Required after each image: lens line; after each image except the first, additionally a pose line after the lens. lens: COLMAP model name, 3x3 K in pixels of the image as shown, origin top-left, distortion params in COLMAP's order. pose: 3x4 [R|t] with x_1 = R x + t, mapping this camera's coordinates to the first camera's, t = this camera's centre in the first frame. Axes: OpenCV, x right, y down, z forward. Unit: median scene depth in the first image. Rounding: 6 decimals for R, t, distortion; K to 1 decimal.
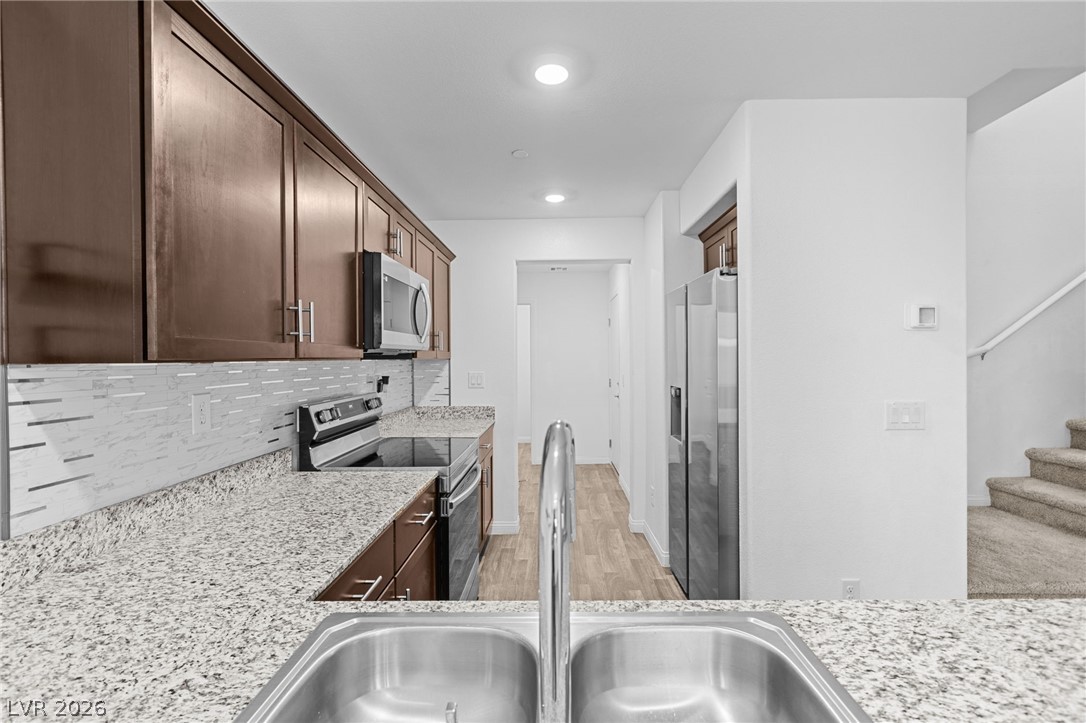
lens RADIAL K [[484.2, 0, 545.2], [0, 484.2, 361.5], [0, 0, 1]] dist [-0.000262, -0.000286]
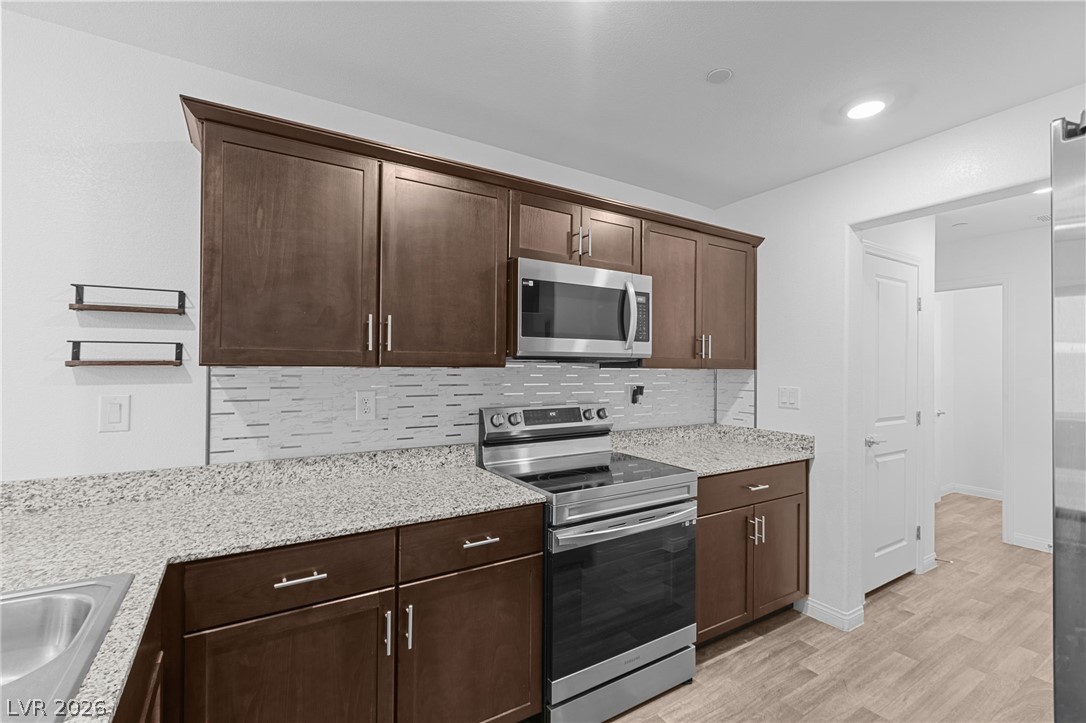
lens RADIAL K [[468.0, 0, 541.6], [0, 468.0, 363.6], [0, 0, 1]] dist [-0.001601, -0.000399]
pose [[0.535526, 0.003720, -0.844511, 0.705516], [-0.016634, 0.999843, -0.006144, -0.008825], [0.844355, 0.017338, 0.535504, 0.790587]]
